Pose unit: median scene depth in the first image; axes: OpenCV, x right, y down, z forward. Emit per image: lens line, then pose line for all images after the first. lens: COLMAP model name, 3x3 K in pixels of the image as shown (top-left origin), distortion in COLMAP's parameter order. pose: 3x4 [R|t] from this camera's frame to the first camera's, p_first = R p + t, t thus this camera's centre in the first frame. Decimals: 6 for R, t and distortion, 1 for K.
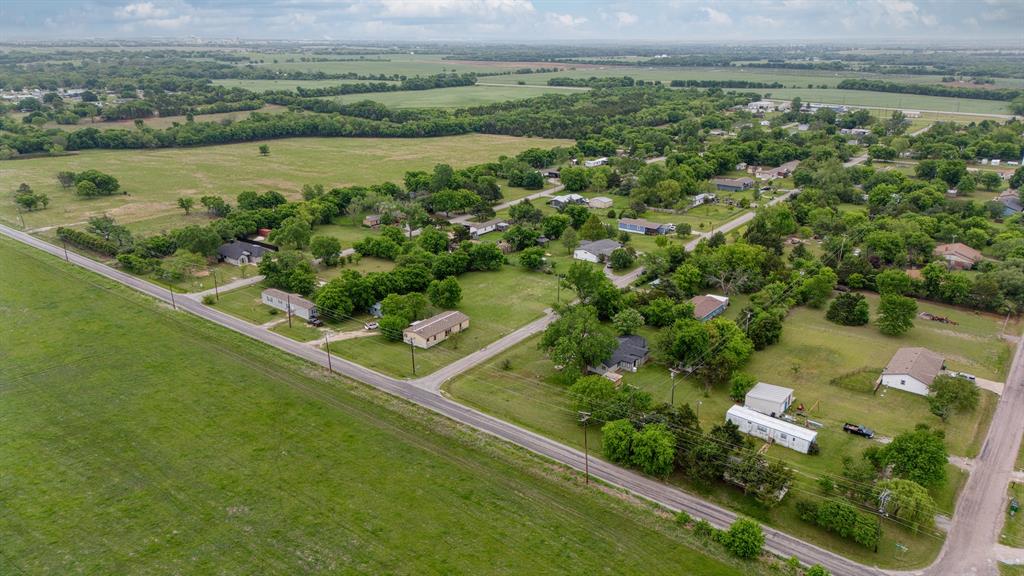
lens RADIAL K [[716.1, 0, 511.4], [0, 716.1, 286.5], [0, 0, 1]] dist [0.053174, -0.043096]
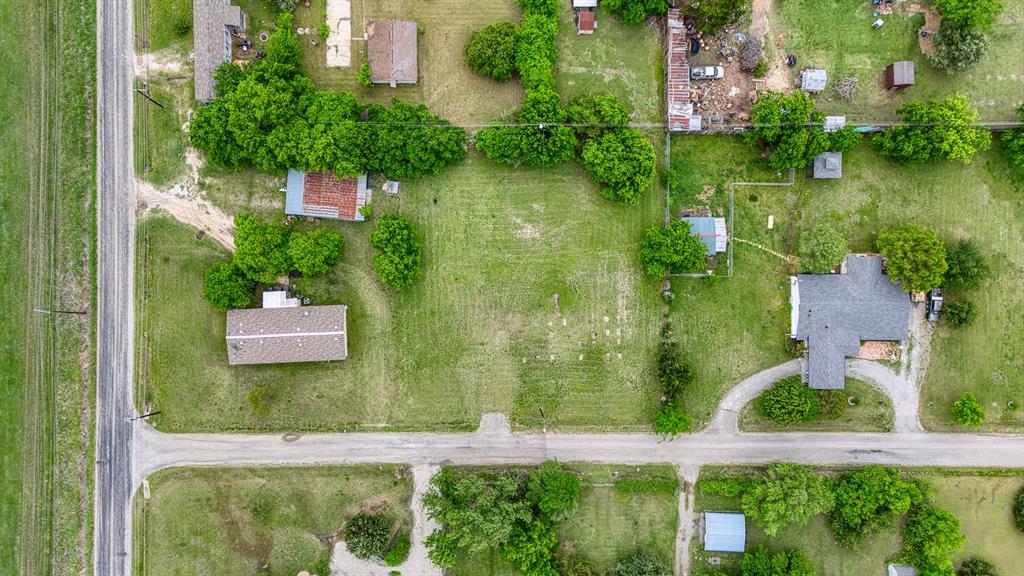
lens RADIAL K [[716.1, 0, 510.4], [0, 716.1, 286.0], [0, 0, 1]] dist [0.053174, -0.043096]
pose [[0.621498, 0.783395, 0.005721, -0.019990], [-0.273861, 0.210412, 0.938471, -0.424334], [0.733989, -0.584825, 0.345312, 0.732810]]
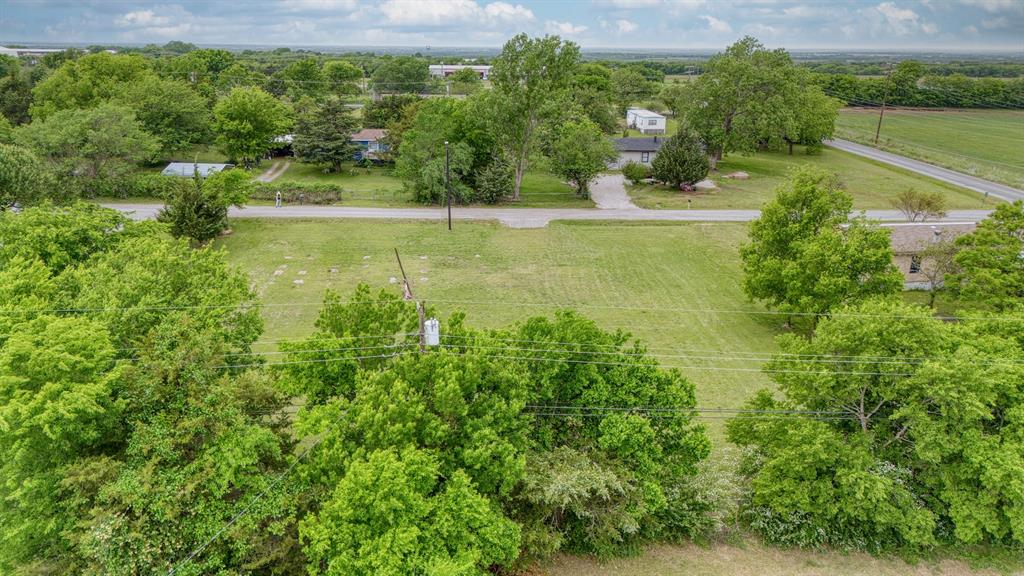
lens RADIAL K [[716.1, 0, 508.2], [0, 716.1, 282.7], [0, 0, 1]] dist [0.053174, -0.043096]
pose [[-0.666517, -0.243480, 0.704608, -0.152454], [0.236020, 0.827623, 0.509249, -0.096586], [-0.707142, 0.505724, -0.494159, 0.986551]]
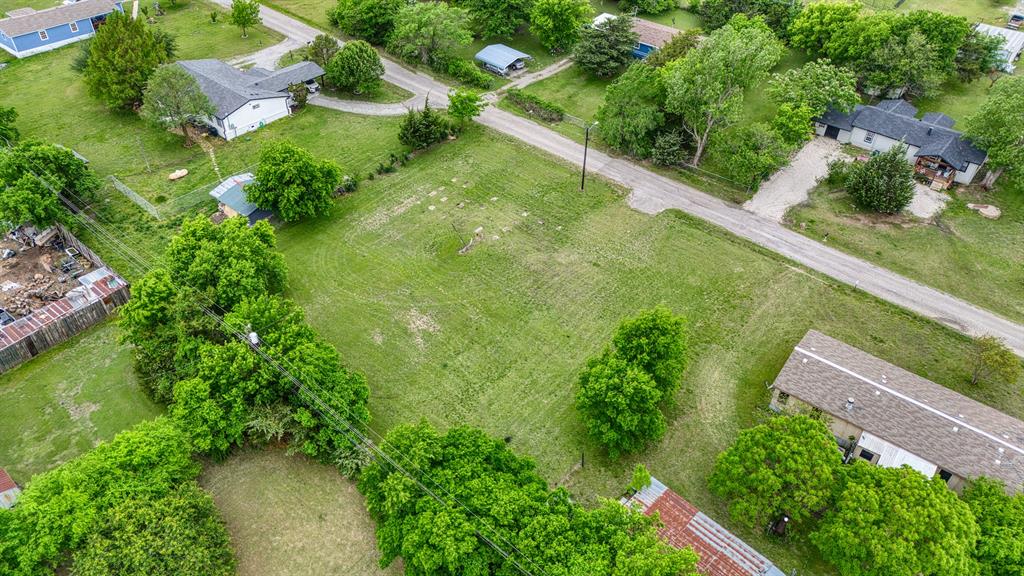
lens RADIAL K [[716.1, 0, 509.1], [0, 716.1, 288.4], [0, 0, 1]] dist [0.053174, -0.043096]
pose [[0.033732, -0.646824, 0.761893, -0.233920], [0.313870, 0.730615, 0.606373, -0.163826], [-0.948867, 0.218681, 0.227664, 0.825376]]
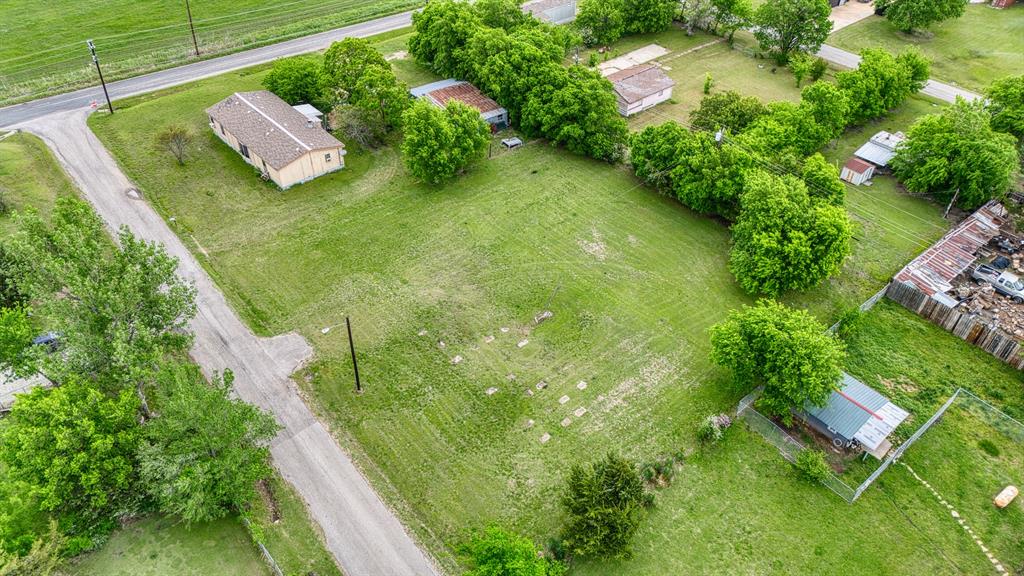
lens RADIAL K [[716.1, 0, 509.1], [0, 716.1, 284.1], [0, 0, 1]] dist [0.053174, -0.043096]
pose [[-0.206493, 0.631277, -0.747563, 0.196770], [-0.340317, 0.669989, 0.659773, -0.171789], [0.917358, 0.390646, 0.076486, 0.872639]]
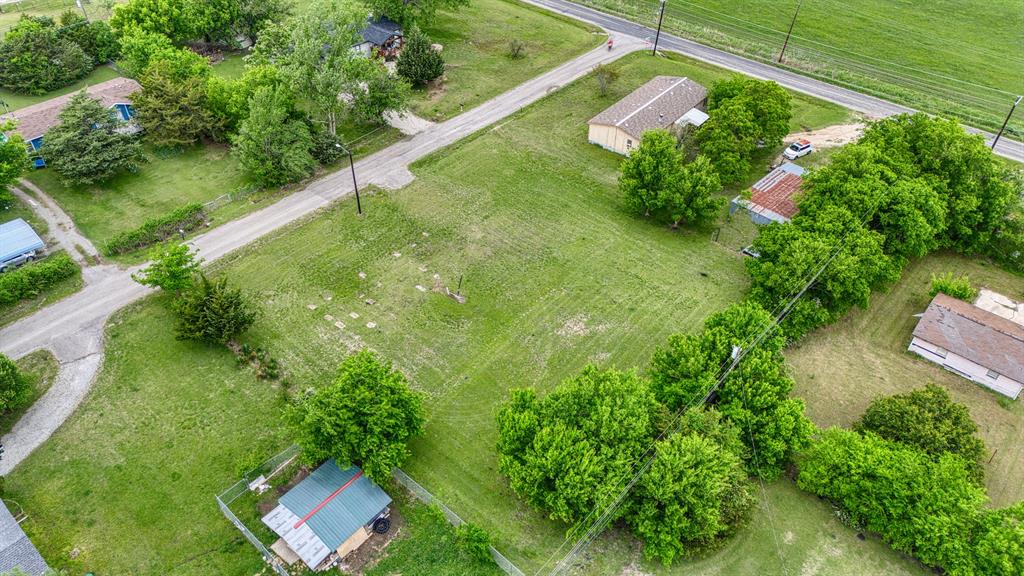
lens RADIAL K [[716.1, 0, 511.4], [0, 716.1, 288.1], [0, 0, 1]] dist [0.053174, -0.043096]
pose [[-0.998804, -0.041809, 0.025337, -0.019852], [0.000850, 0.503348, 0.864083, -0.238844], [-0.048879, 0.863072, -0.502711, 1.043912]]
